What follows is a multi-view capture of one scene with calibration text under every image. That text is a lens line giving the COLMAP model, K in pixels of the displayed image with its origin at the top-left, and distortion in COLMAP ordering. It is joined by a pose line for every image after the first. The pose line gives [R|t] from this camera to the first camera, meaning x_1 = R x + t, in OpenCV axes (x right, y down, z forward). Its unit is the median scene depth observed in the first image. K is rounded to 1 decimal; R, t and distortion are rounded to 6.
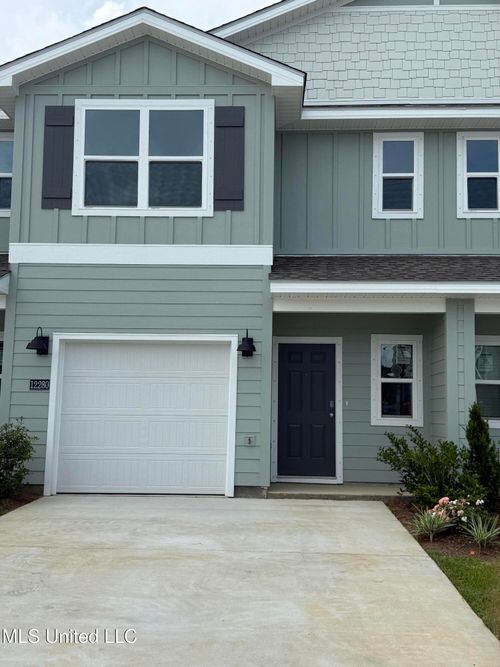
lens RADIAL K [[737.5, 0, 249.2], [0, 737.5, 328.6], [0, 0, 1]] dist [0.110832, 0.000000]
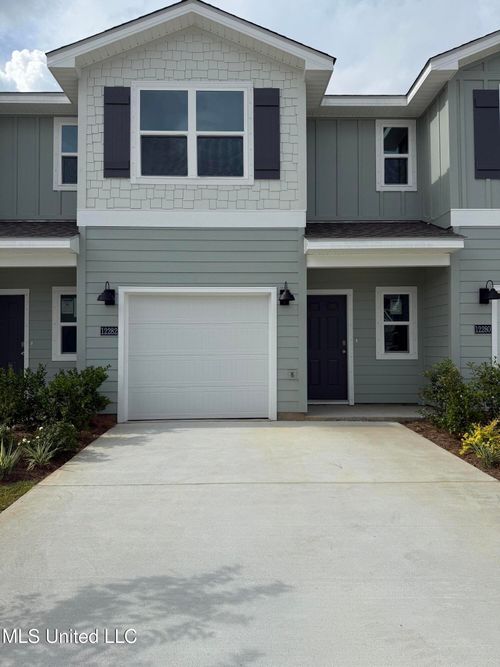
lens RADIAL K [[459.4, 0, 250.8], [0, 459.4, 340.2], [0, 0, 1]] dist [0.003478, -0.003707]
pose [[0.997038, -0.017583, 0.074876, -0.111447], [0.009870, 0.994720, 0.102150, 0.017581], [-0.076277, -0.101108, 0.991947, 0.258162]]
